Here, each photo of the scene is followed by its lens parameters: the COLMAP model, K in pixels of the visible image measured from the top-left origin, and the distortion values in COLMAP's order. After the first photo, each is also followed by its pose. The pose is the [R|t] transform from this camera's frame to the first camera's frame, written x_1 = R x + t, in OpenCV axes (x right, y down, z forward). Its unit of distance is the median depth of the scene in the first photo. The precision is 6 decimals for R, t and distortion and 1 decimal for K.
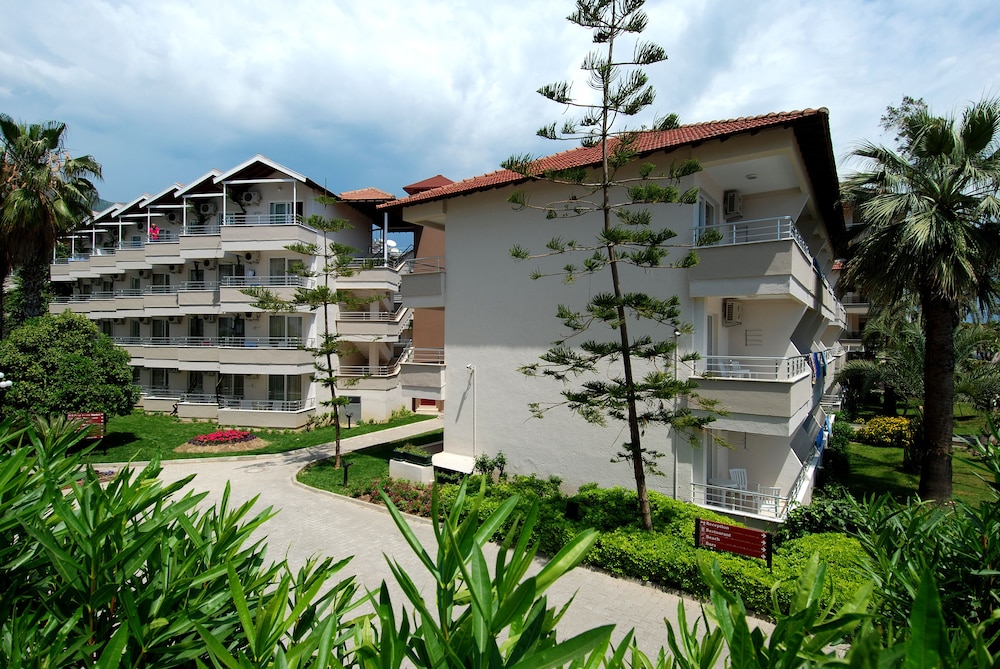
lens RADIAL K [[527.3, 0, 500.0], [0, 527.3, 334.5], [0, 0, 1]] dist [0.047044, -0.050393]
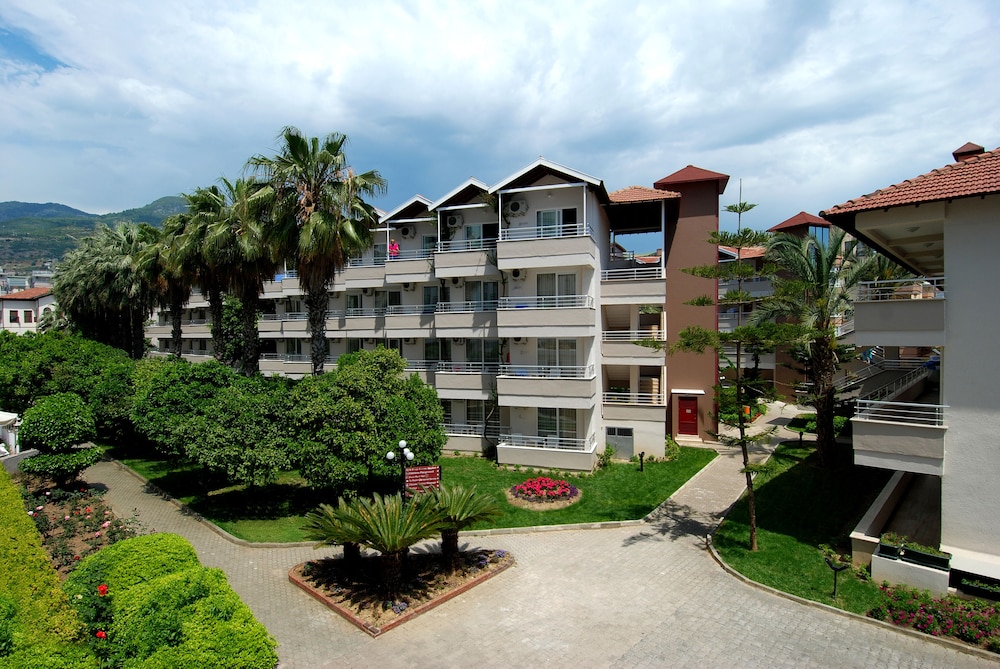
lens RADIAL K [[527.3, 0, 500.0], [0, 527.3, 334.5], [0, 0, 1]] dist [0.047044, -0.050393]
pose [[0.988796, -0.015903, -0.148423, -0.390457], [0.018203, 0.999734, 0.014153, -0.059852], [0.148158, -0.016696, 0.988823, 0.121696]]
